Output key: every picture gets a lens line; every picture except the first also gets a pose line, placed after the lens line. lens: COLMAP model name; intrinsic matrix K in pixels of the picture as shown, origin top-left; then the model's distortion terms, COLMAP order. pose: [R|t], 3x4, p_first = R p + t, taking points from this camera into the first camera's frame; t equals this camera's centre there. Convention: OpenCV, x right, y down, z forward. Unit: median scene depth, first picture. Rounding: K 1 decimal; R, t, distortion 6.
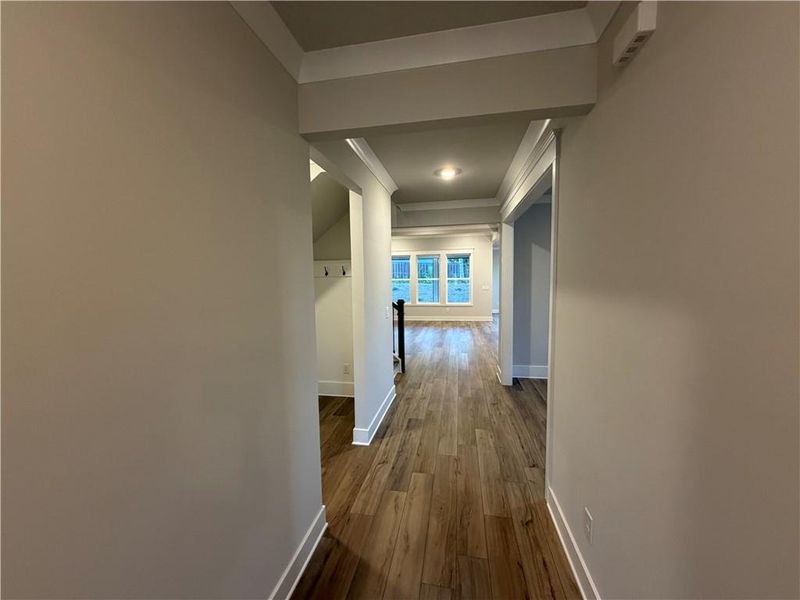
lens RADIAL K [[317.3, 0, 397.5], [0, 317.3, 303.4], [0, 0, 1]] dist [-0.002865, 0.001103]
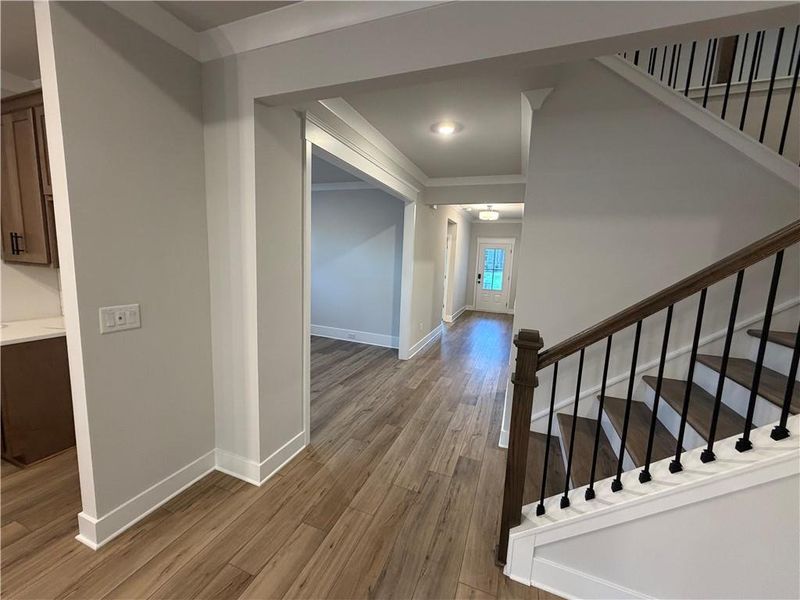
lens RADIAL K [[317.3, 0, 397.7], [0, 317.3, 298.7], [0, 0, 1]] dist [-0.002865, 0.001103]
pose [[-0.983332, -0.051169, 0.174468, 0.082012], [-0.013115, 0.977043, 0.212637, -0.104460], [-0.181344, 0.206805, -0.961429, 1.324012]]
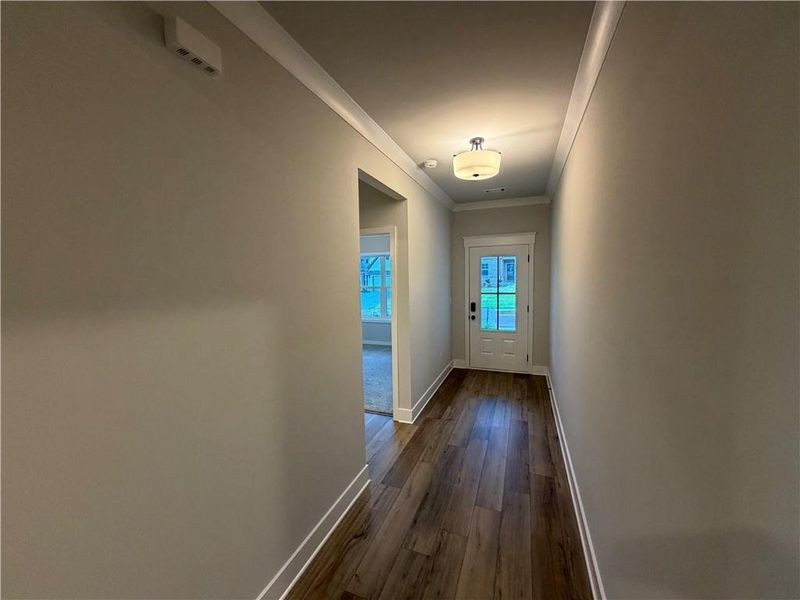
lens RADIAL K [[317.3, 0, 397.8], [0, 317.3, 298.2], [0, 0, 1]] dist [-0.002865, 0.001103]
pose [[-0.982317, 0.015008, 0.186623, -0.015156], [0.044900, 0.986578, 0.156995, -0.037609], [-0.181762, 0.162599, -0.969806, 0.410868]]
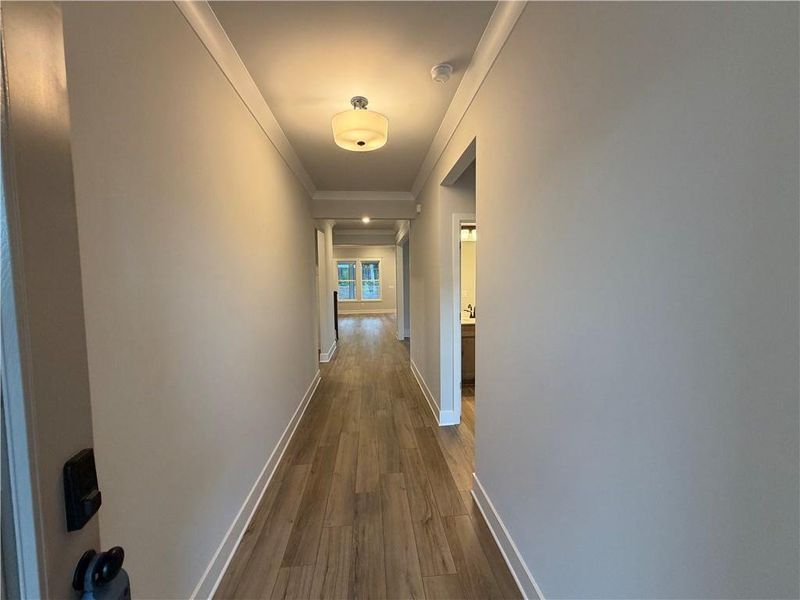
lens RADIAL K [[317.3, 0, 399.2], [0, 317.3, 300.9], [0, 0, 1]] dist [-0.002865, 0.001103]
pose [[0.959962, -0.015735, 0.279687, -0.125017], [0.022127, 0.999561, -0.019711, 0.074050], [-0.279254, 0.025110, 0.959889, -0.575053]]
